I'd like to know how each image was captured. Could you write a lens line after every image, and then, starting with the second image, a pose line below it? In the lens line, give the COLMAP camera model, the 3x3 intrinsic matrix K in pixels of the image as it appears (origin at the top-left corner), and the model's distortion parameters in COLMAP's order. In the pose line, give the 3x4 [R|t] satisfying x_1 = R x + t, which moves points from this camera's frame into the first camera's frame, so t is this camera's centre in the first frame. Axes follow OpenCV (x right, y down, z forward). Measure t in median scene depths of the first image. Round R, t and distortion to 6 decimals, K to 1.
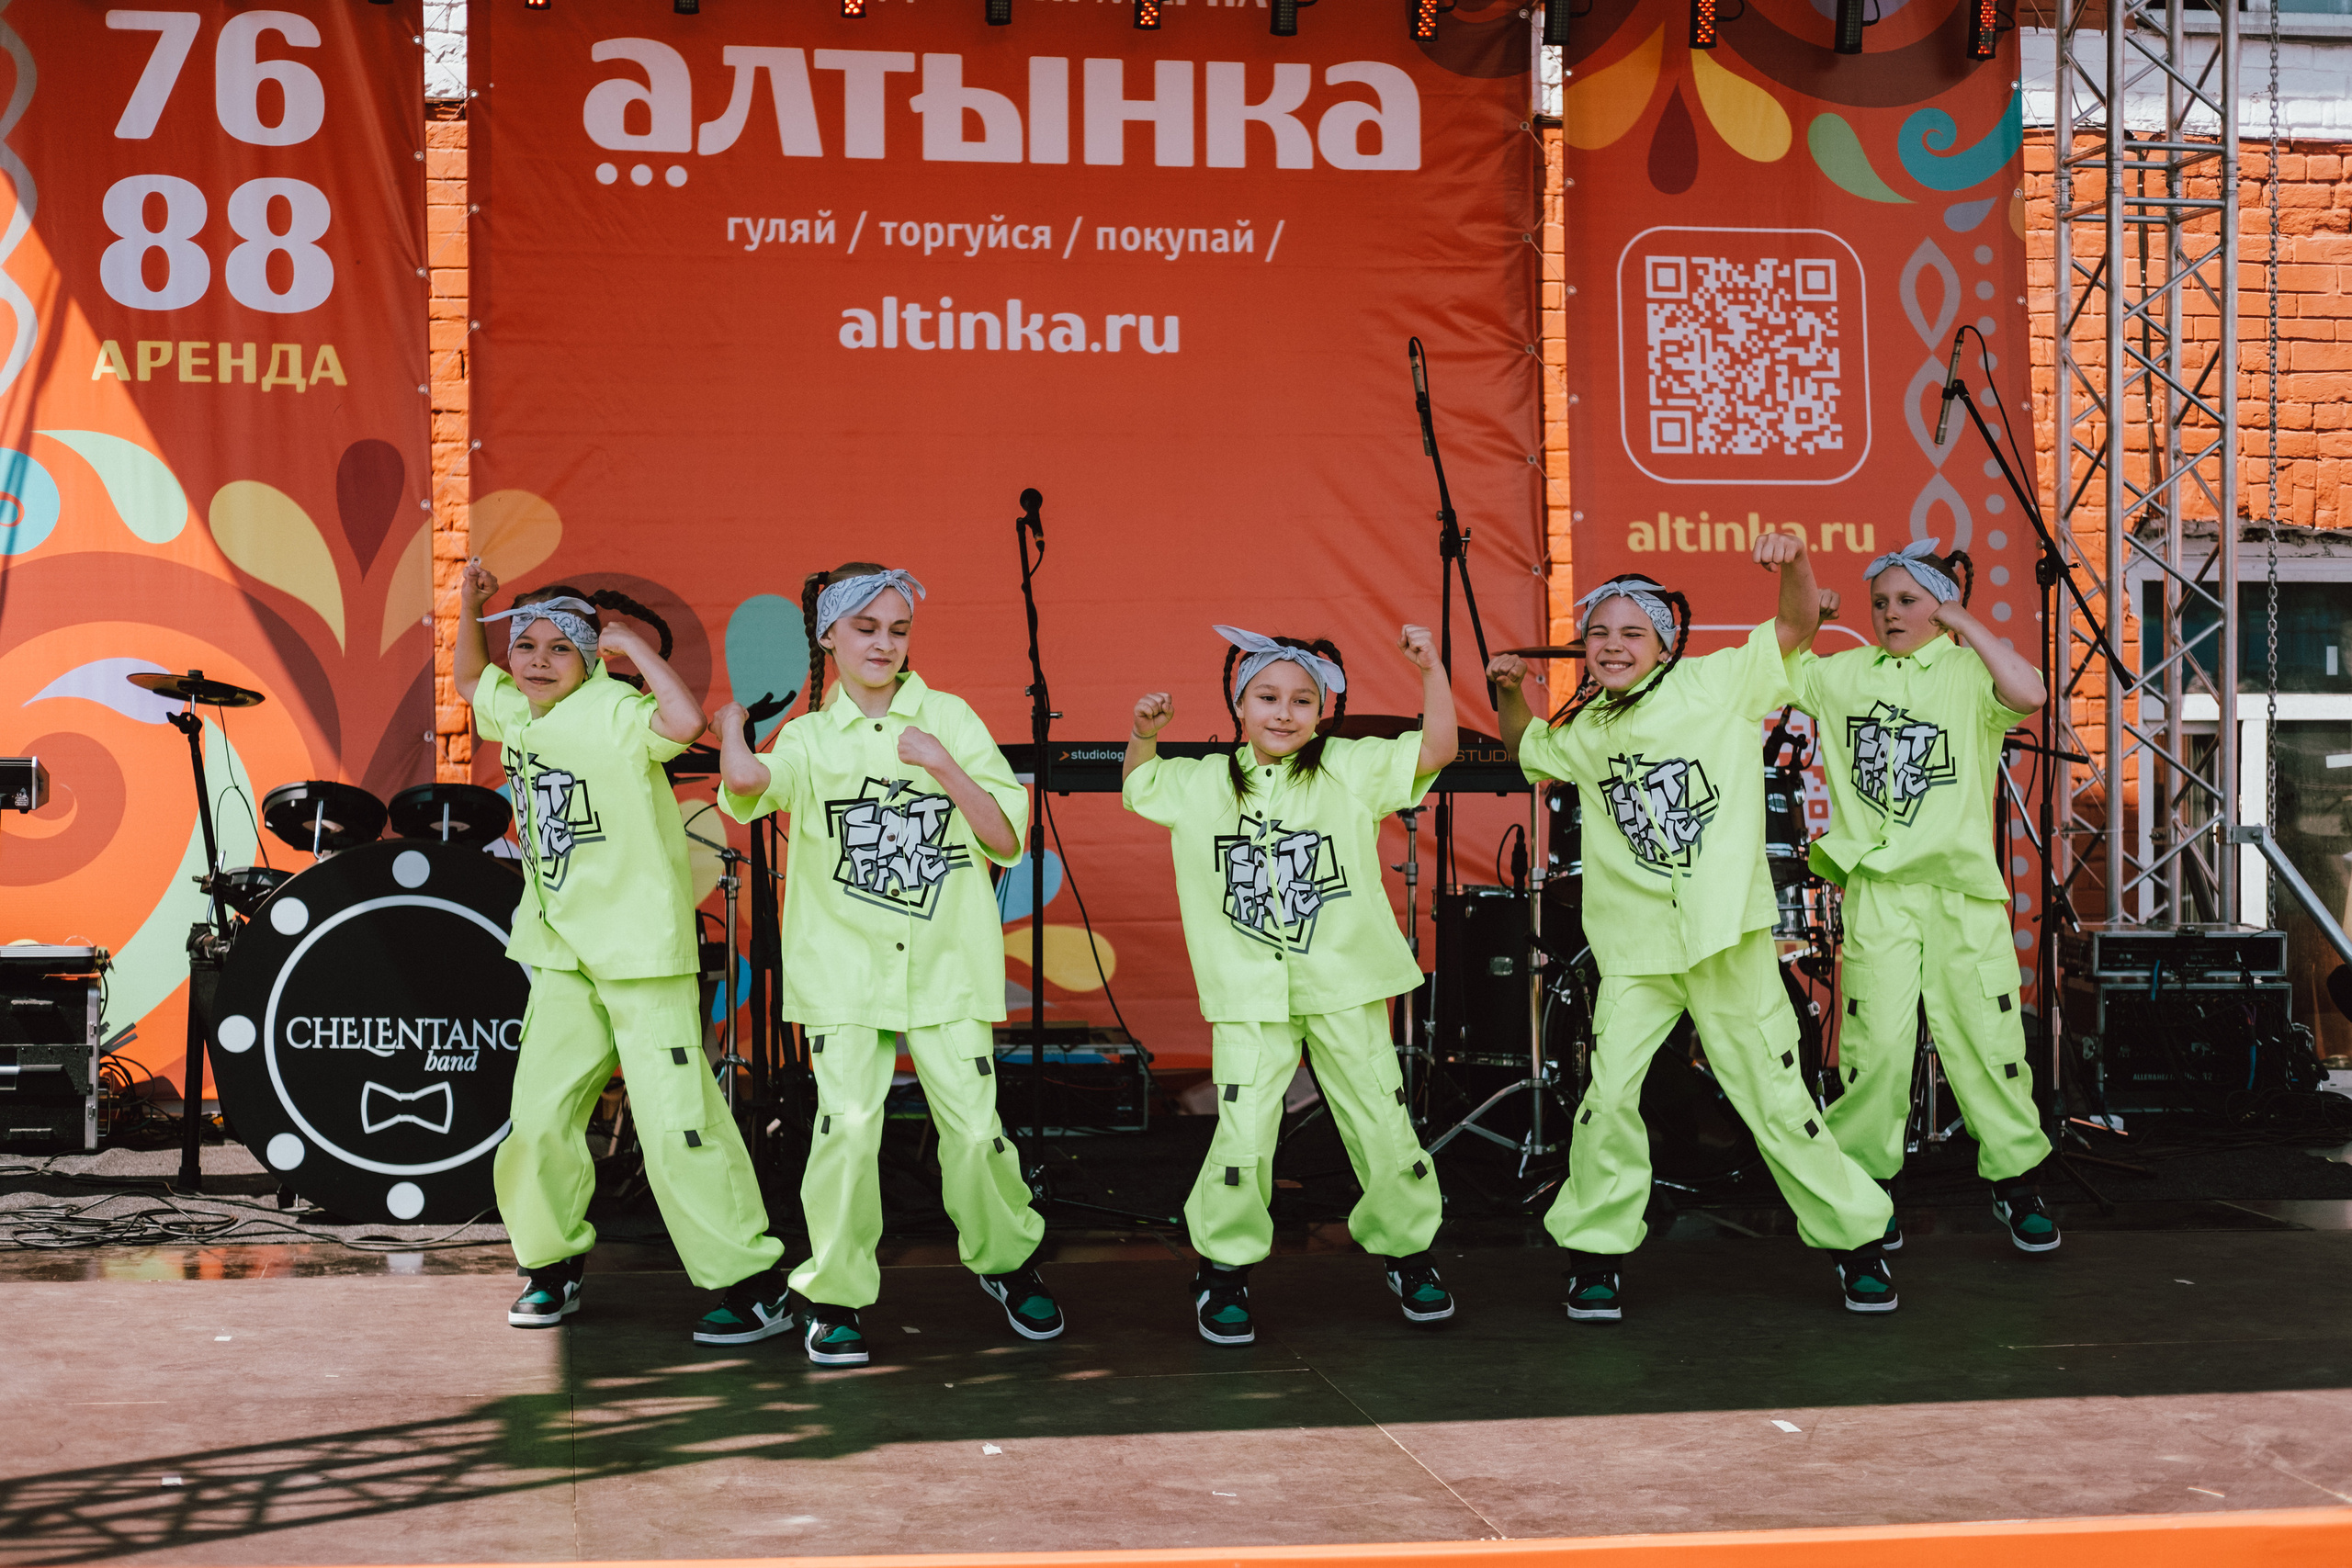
lens RADIAL K [[3618.6, 0, 1277.0], [0, 3618.6, 825.5], [0, 0, 1]] dist [0.015393, 0.124473]
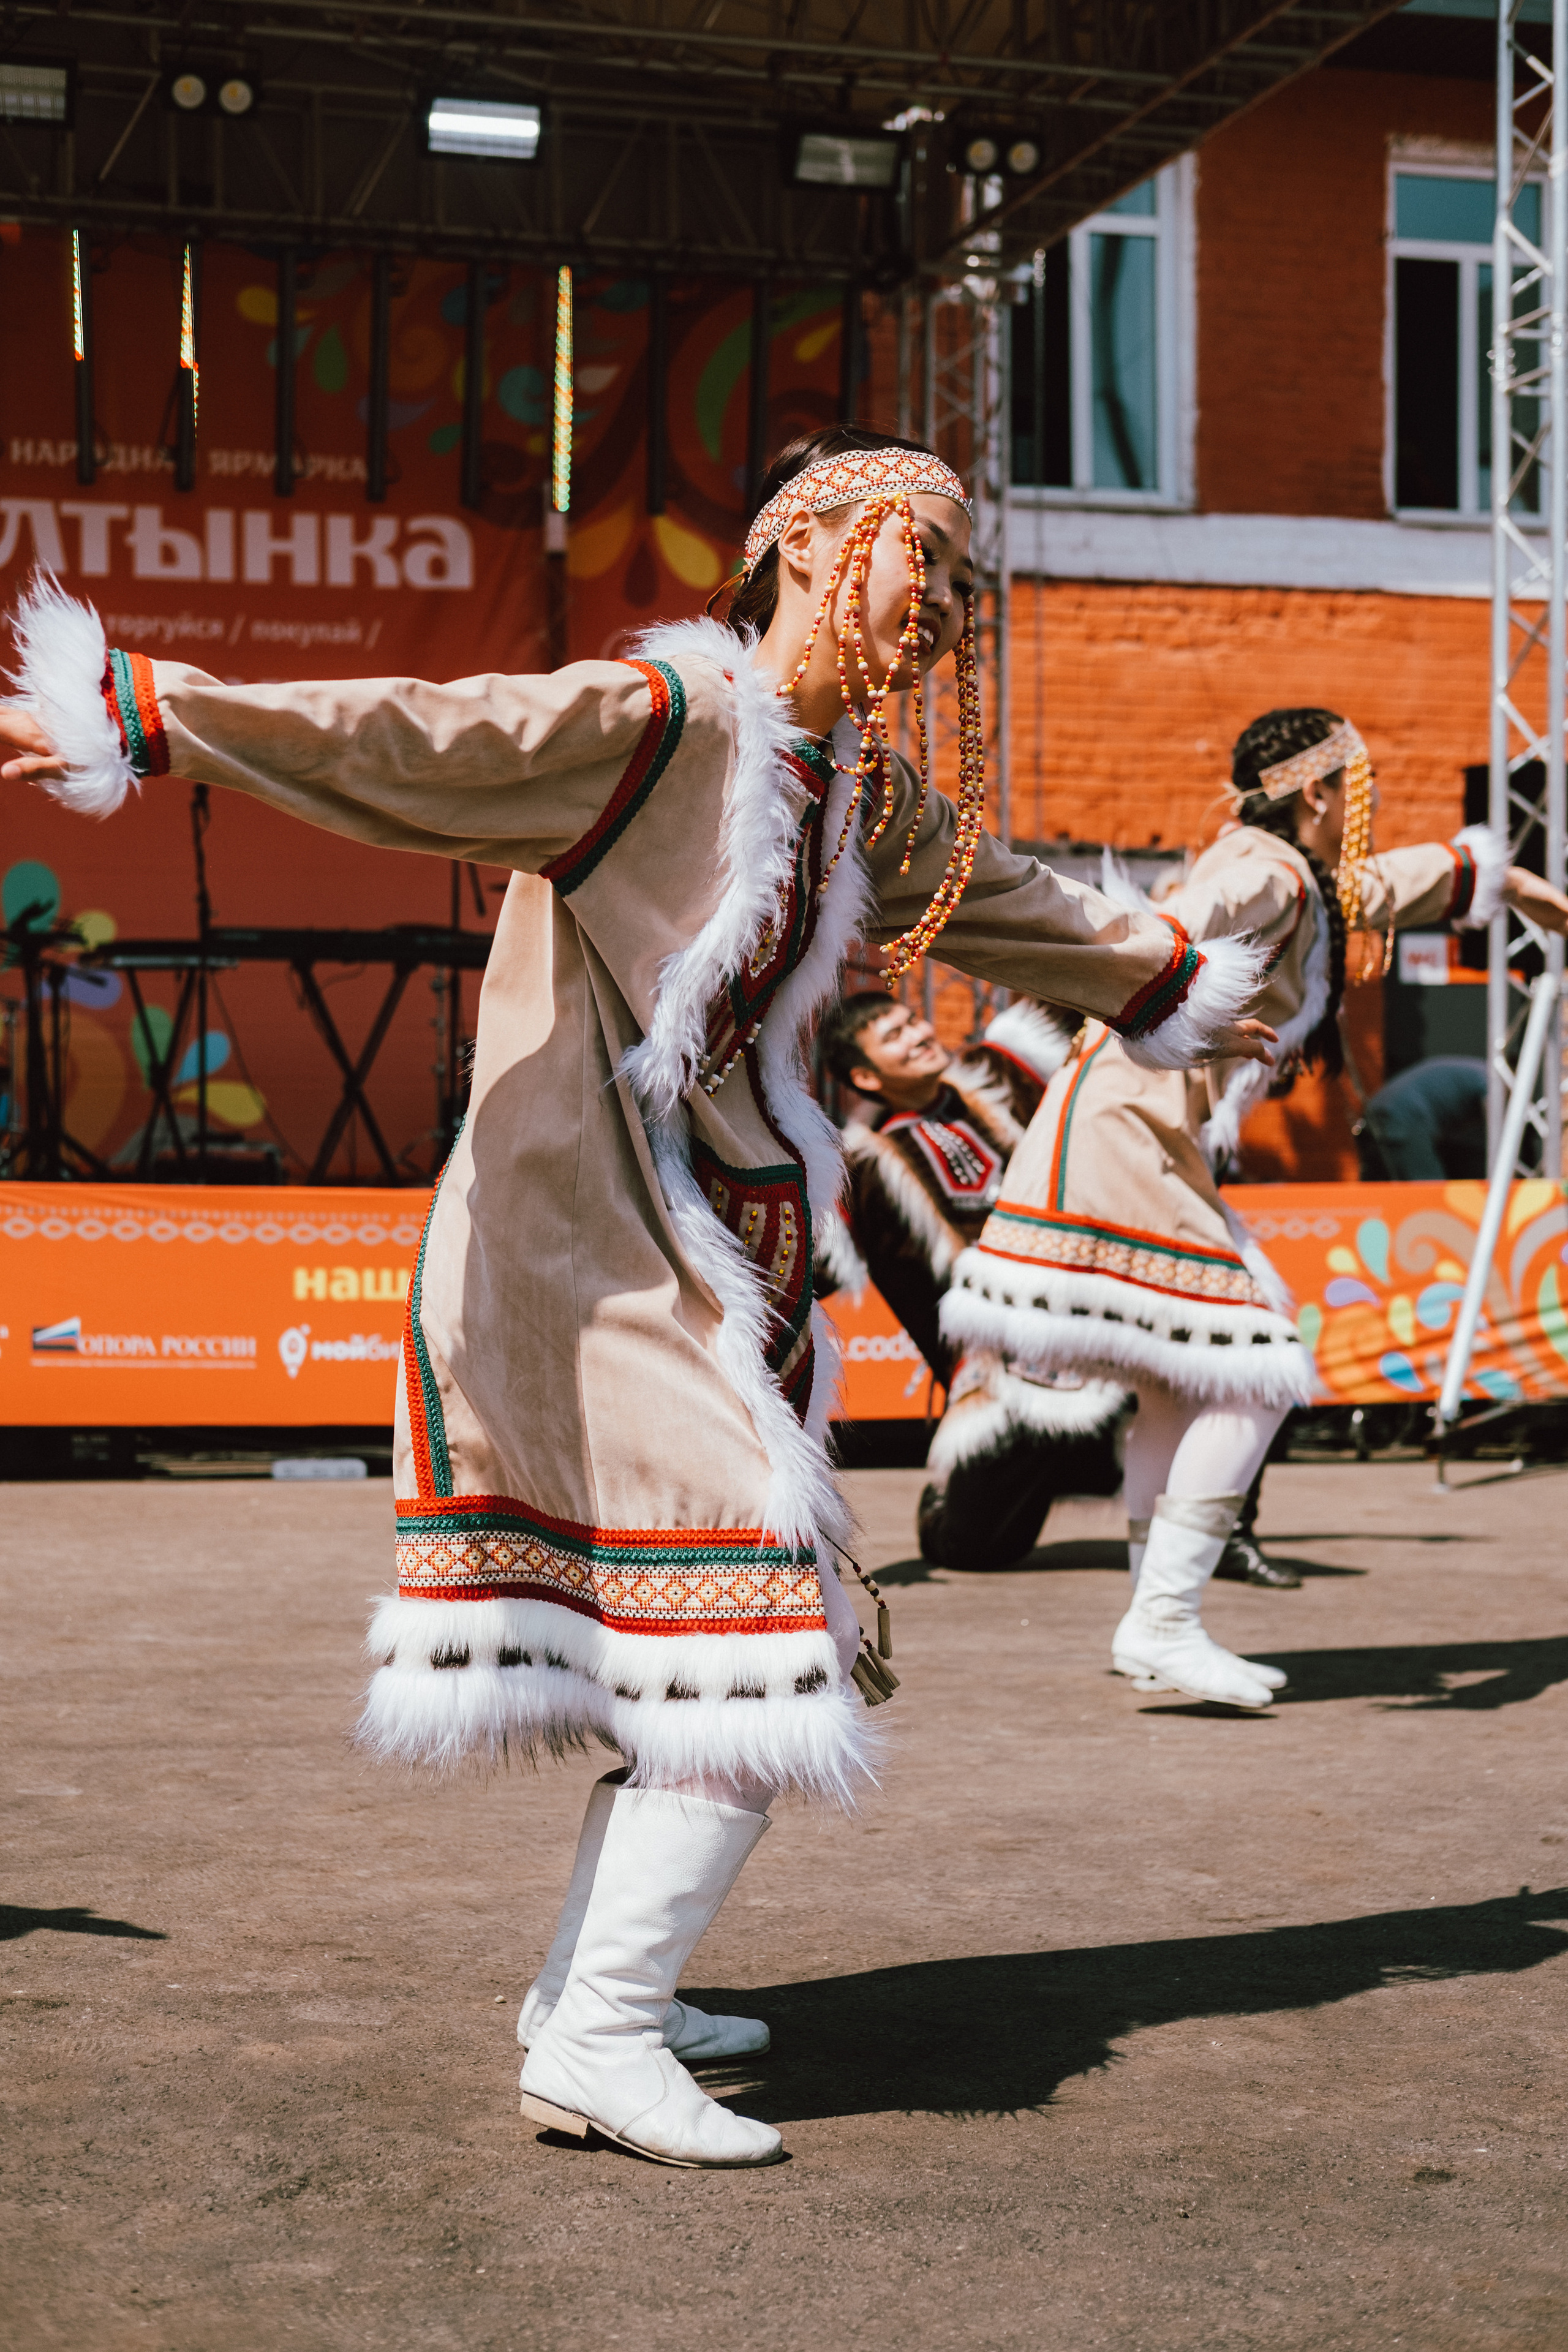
lens RADIAL K [[3685.3, 0, 912.3], [0, 3685.3, 1225.7], [0, 0, 1]] dist [-0.033592, 0.142585]
pose [[0.993481, 0.000025, 0.113997, 0.047125], [0.000079, 1.000000, -0.000905, 0.083875], [-0.113997, 0.000908, 0.993481, -0.534752]]
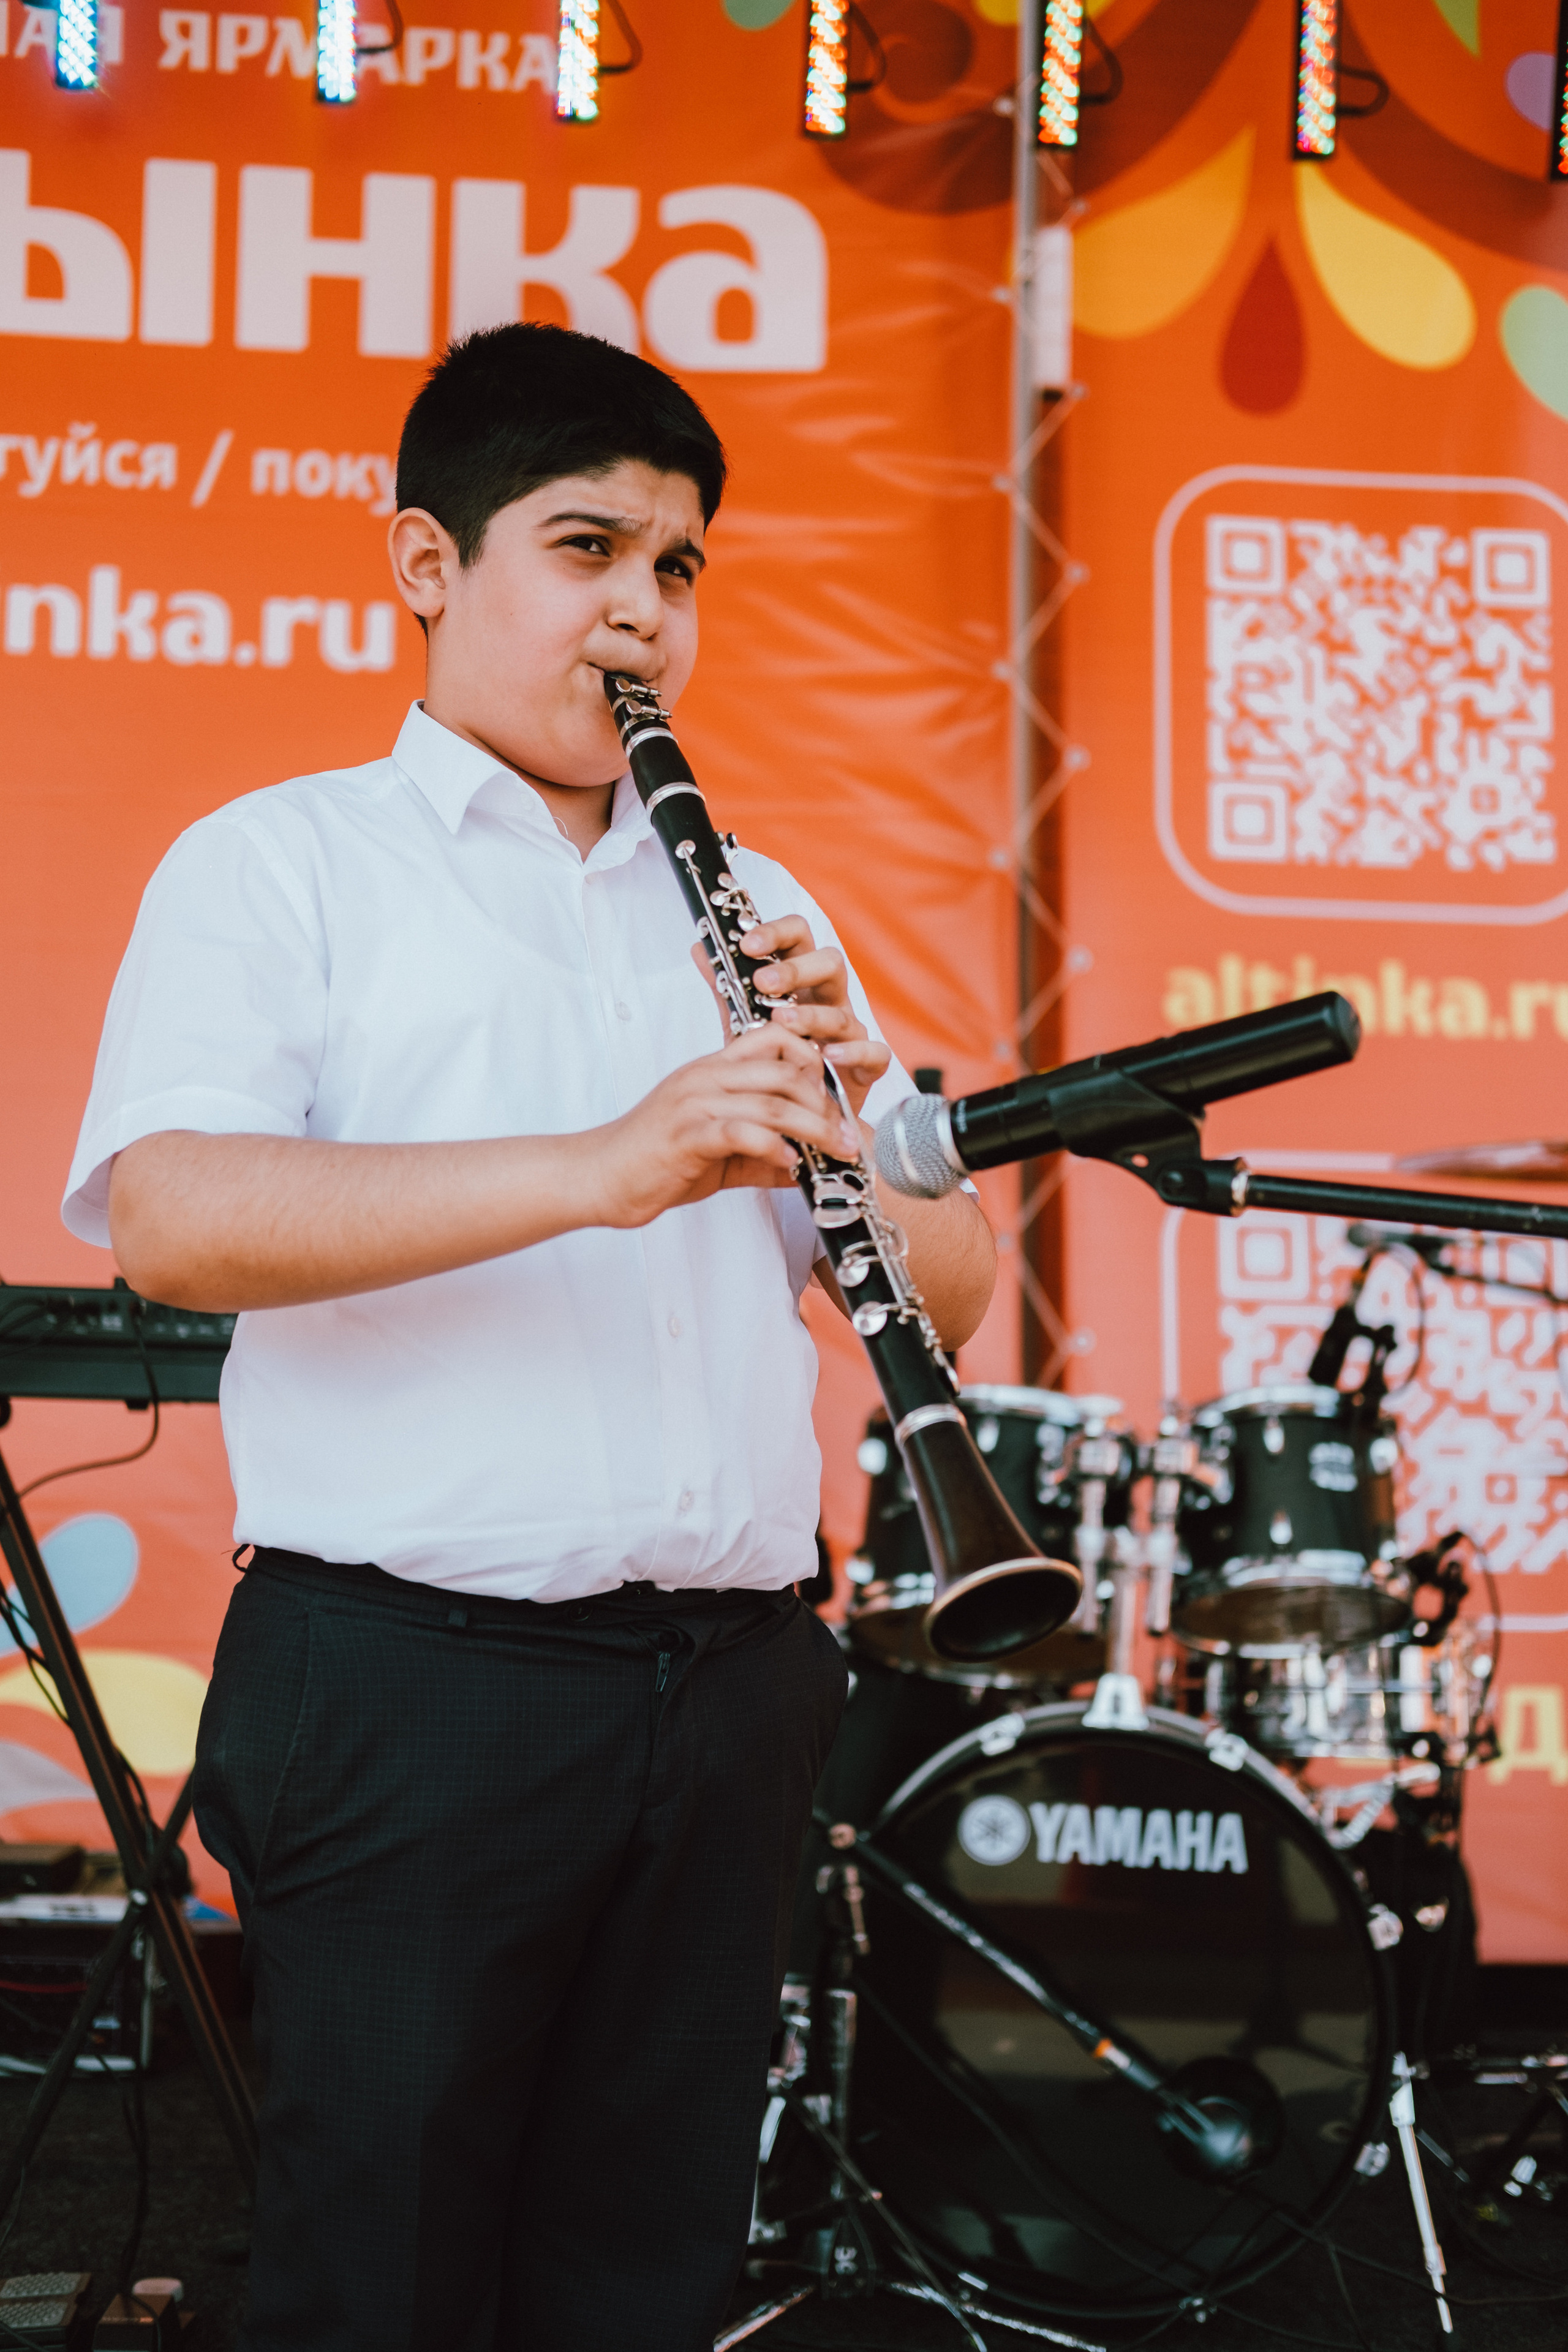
lens RADIAL K [[3685.3, 0, 912.3], [0, 3685.3, 1225.7], [0, 0, 1]] dist [-0.033592, 0.142585]
pose [[0.997949, 0.022270, -0.060008, 0.092209], [-0.026849, 0.996699, -0.076613, 0.000377], [0.058103, 0.078067, 0.995253, 0.425252]]
